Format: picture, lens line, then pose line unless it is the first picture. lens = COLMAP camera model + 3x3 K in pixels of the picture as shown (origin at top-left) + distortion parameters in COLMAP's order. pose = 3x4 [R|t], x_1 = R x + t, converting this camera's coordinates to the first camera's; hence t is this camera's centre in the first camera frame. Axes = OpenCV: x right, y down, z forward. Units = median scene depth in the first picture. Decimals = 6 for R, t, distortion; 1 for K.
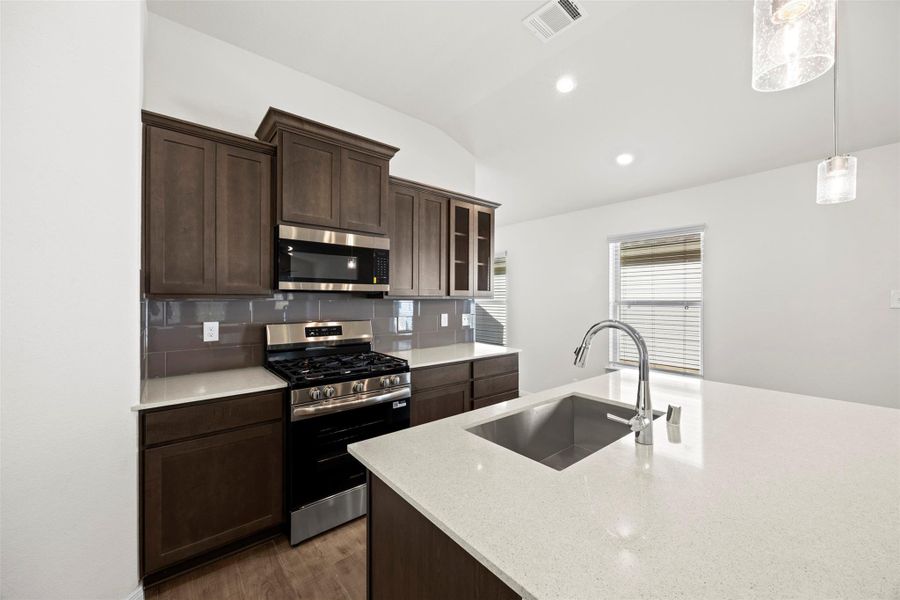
lens RADIAL K [[343.6, 0, 449.7], [0, 343.6, 298.6], [0, 0, 1]] dist [-0.002886, 0.000385]
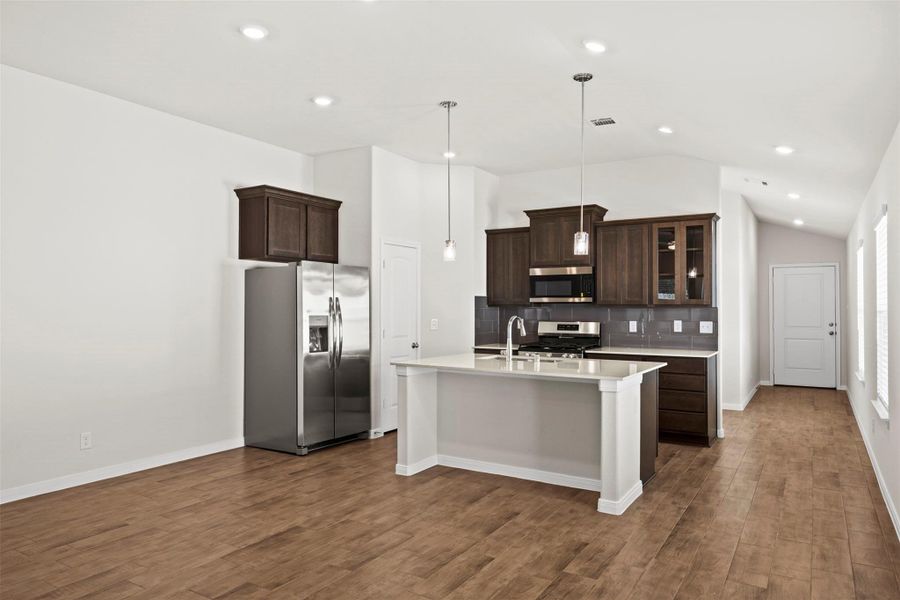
lens RADIAL K [[590.6, 0, 463.5], [0, 590.6, 295.4], [0, 0, 1]] dist [0.007690, 0.001130]
pose [[0.335103, -0.022109, -0.941922, 2.156335], [0.000511, 0.999729, -0.023284, 0.010674], [0.942181, 0.007322, 0.335023, -0.394225]]
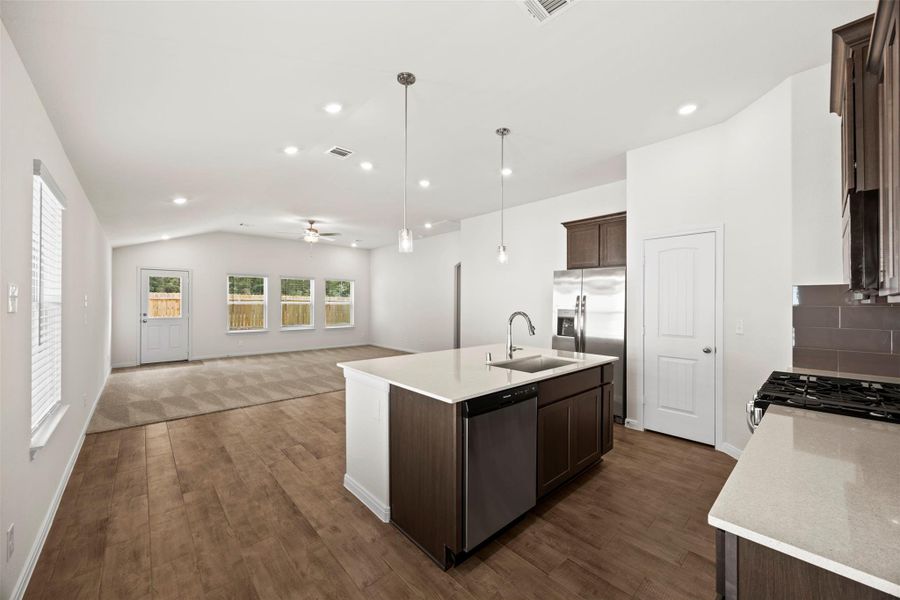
lens RADIAL K [[343.6, 0, 452.9], [0, 343.6, 301.2], [0, 0, 1]] dist [-0.002886, 0.000385]
pose [[-0.998604, -0.008169, -0.052187, 0.510202], [-0.007873, 0.999952, -0.005870, 0.007728], [0.052233, -0.005451, -0.998620, 1.607450]]
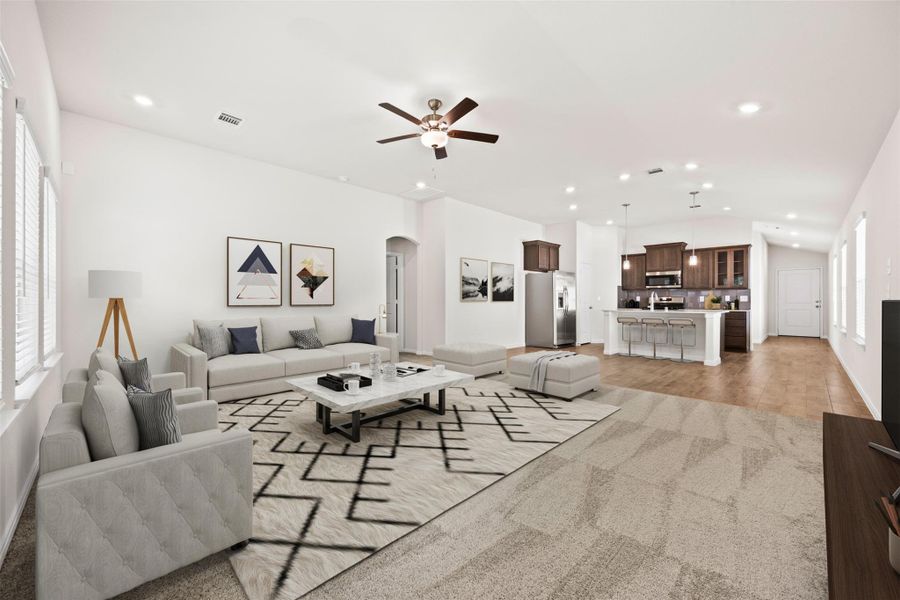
lens RADIAL K [[343.6, 0, 459.3], [0, 343.6, 298.7], [0, 0, 1]] dist [-0.002886, 0.000385]
pose [[0.087601, -0.006724, -0.996133, 2.965052], [-0.001576, 0.999975, -0.006889, 0.114579], [0.996154, 0.002174, 0.087588, -1.388820]]
